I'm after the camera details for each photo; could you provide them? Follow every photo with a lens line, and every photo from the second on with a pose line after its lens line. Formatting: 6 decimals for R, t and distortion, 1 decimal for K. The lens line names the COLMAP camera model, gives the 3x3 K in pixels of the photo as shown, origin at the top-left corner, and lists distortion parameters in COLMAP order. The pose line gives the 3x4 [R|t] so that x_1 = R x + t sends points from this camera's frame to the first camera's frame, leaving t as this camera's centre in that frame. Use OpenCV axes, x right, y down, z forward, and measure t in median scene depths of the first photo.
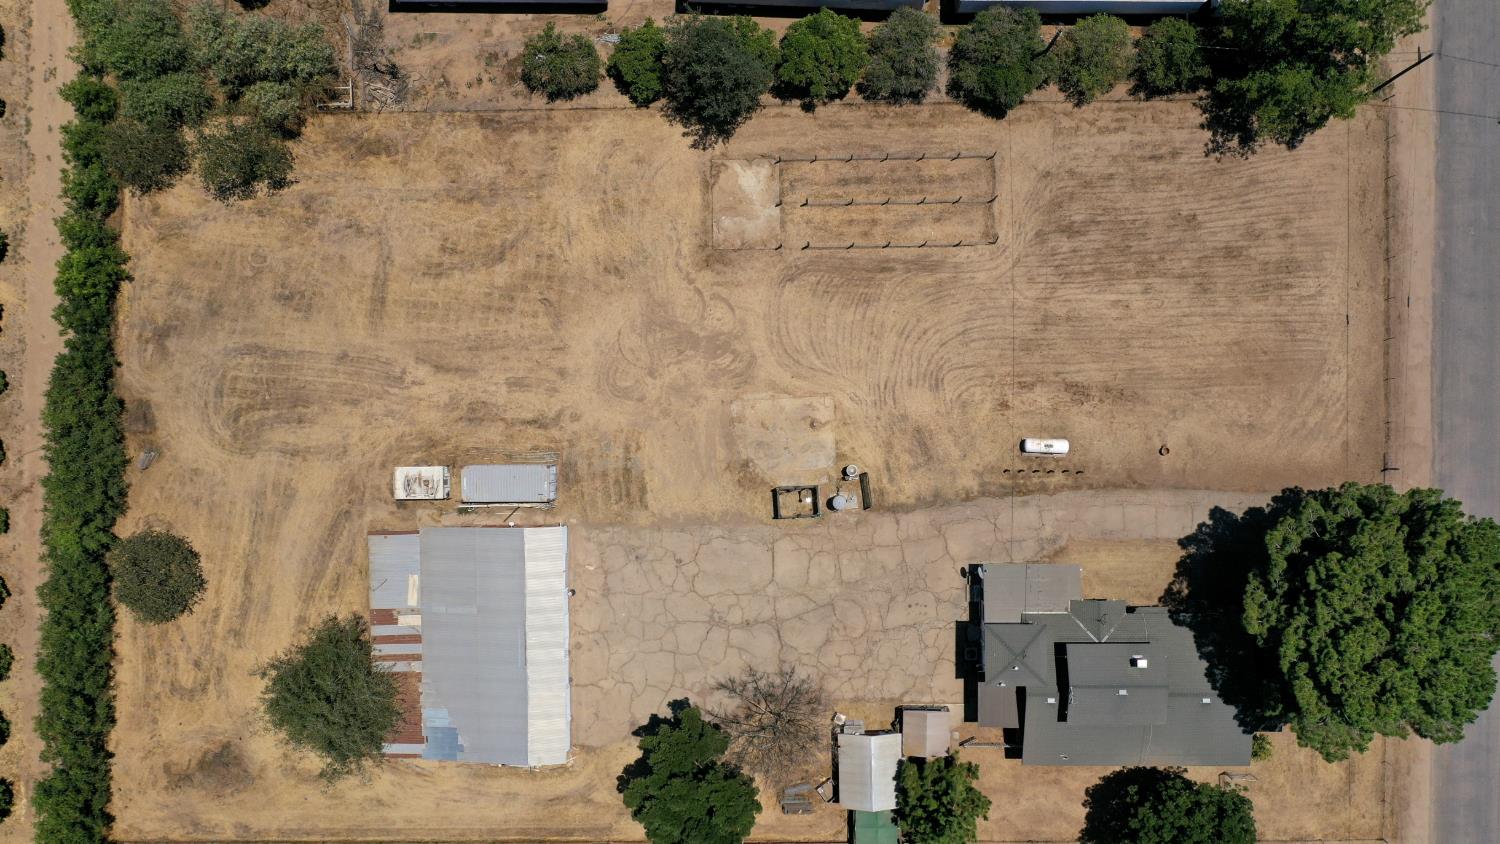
lens RADIAL K [[1146.4, 0, 751.8], [0, 1146.4, 427.0], [0, 0, 1]] dist [0.000091, 0.000785]
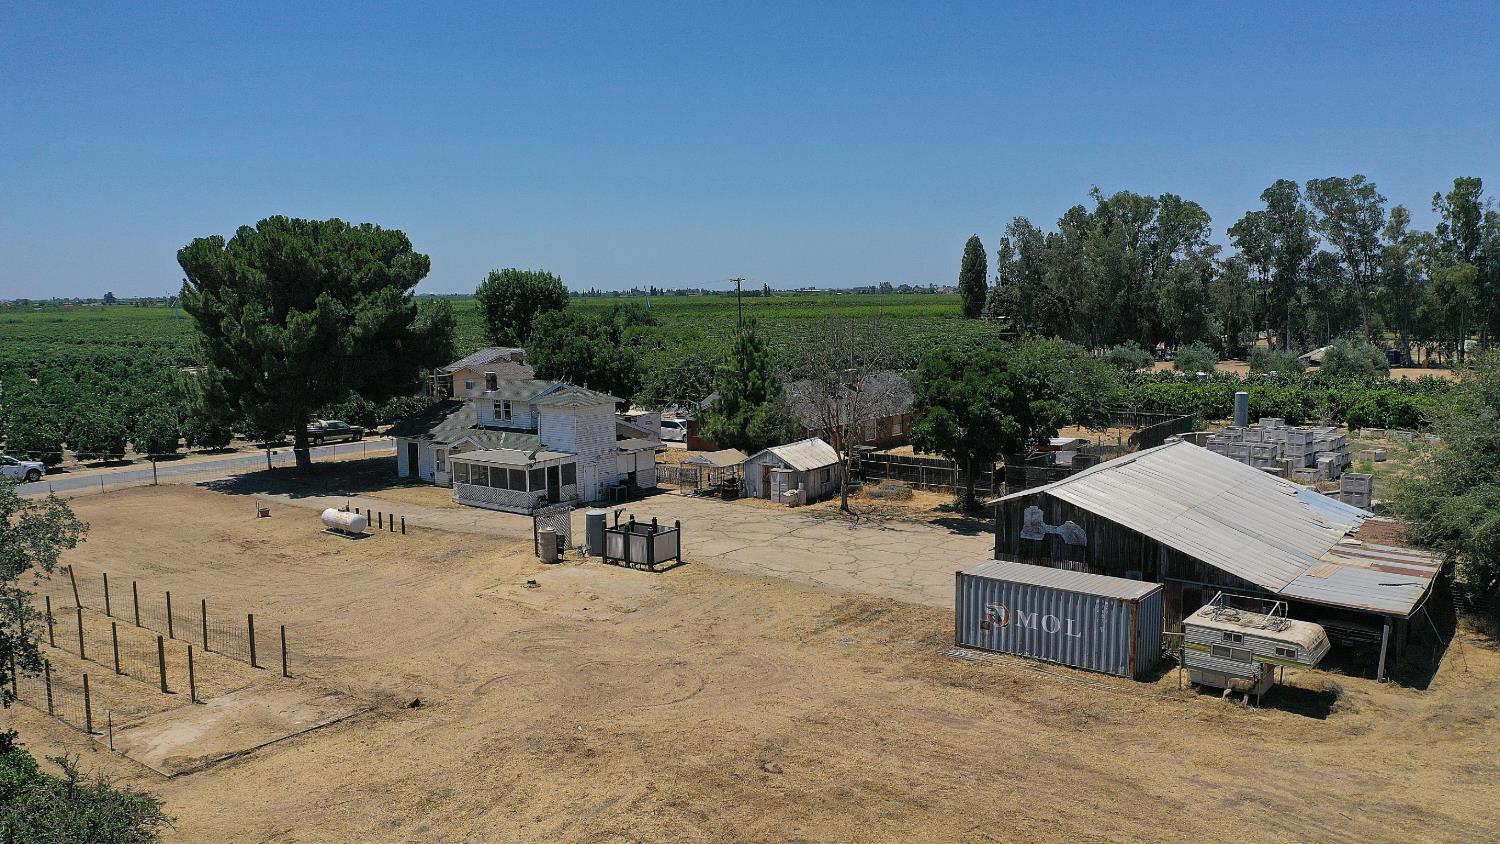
lens RADIAL K [[1146.4, 0, 762.0], [0, 1146.4, 457.0], [0, 0, 1]] dist [0.000091, 0.000785]
pose [[-0.787627, -0.057763, 0.613439, -0.398597], [0.614231, -0.152171, 0.774315, -0.380551], [0.048621, 0.986665, 0.155334, 0.847230]]
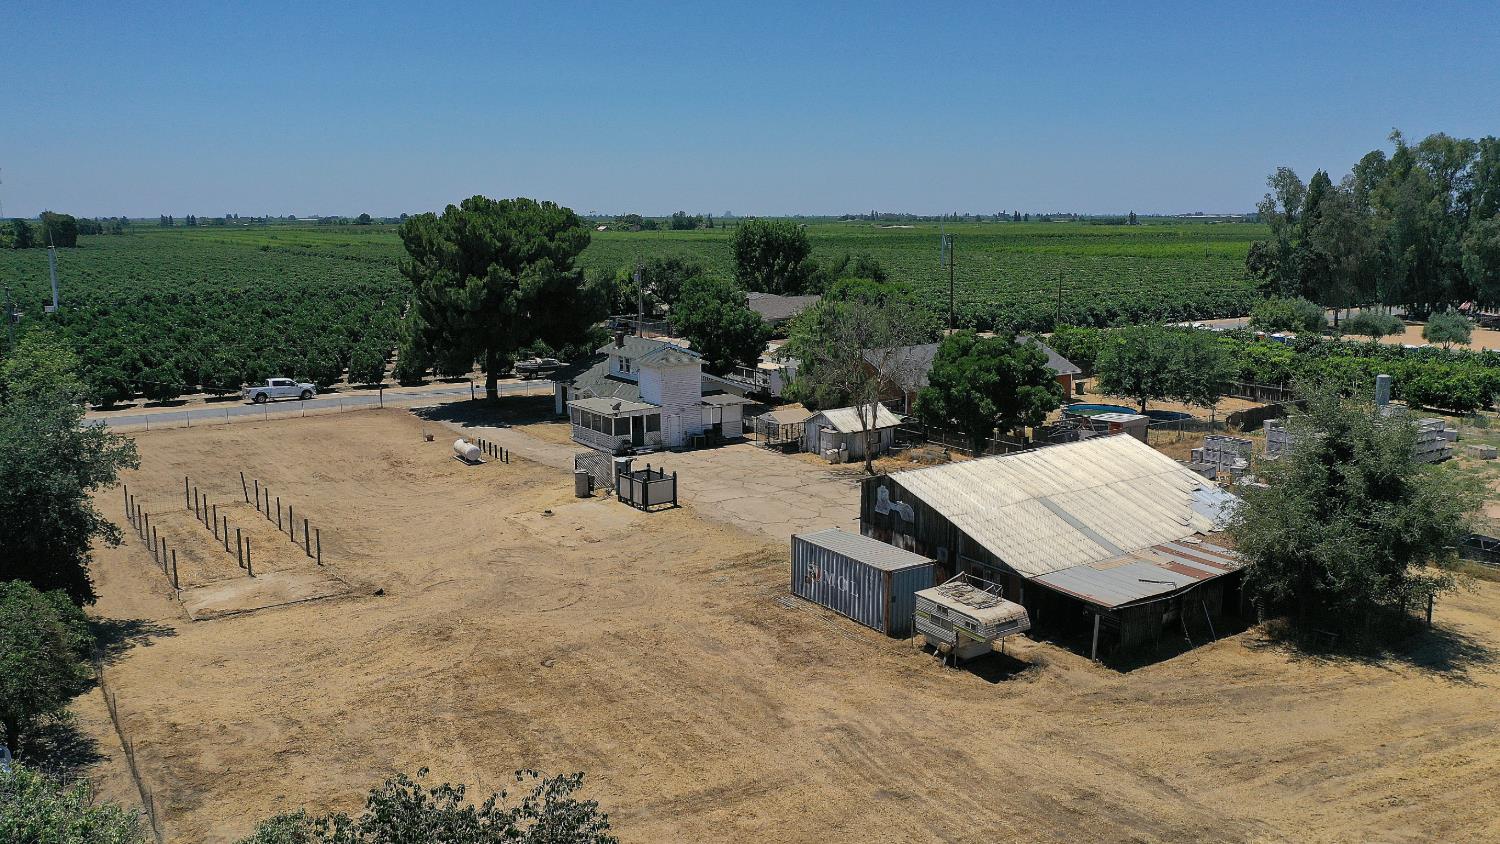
lens RADIAL K [[1146.4, 0, 775.6], [0, 1146.4, 433.3], [0, 0, 1]] dist [0.000091, 0.000785]
pose [[-0.572733, -0.131098, 0.809191, -0.641345], [0.818860, -0.137289, 0.557334, -0.298042], [0.038028, 0.981817, 0.185981, 0.810182]]
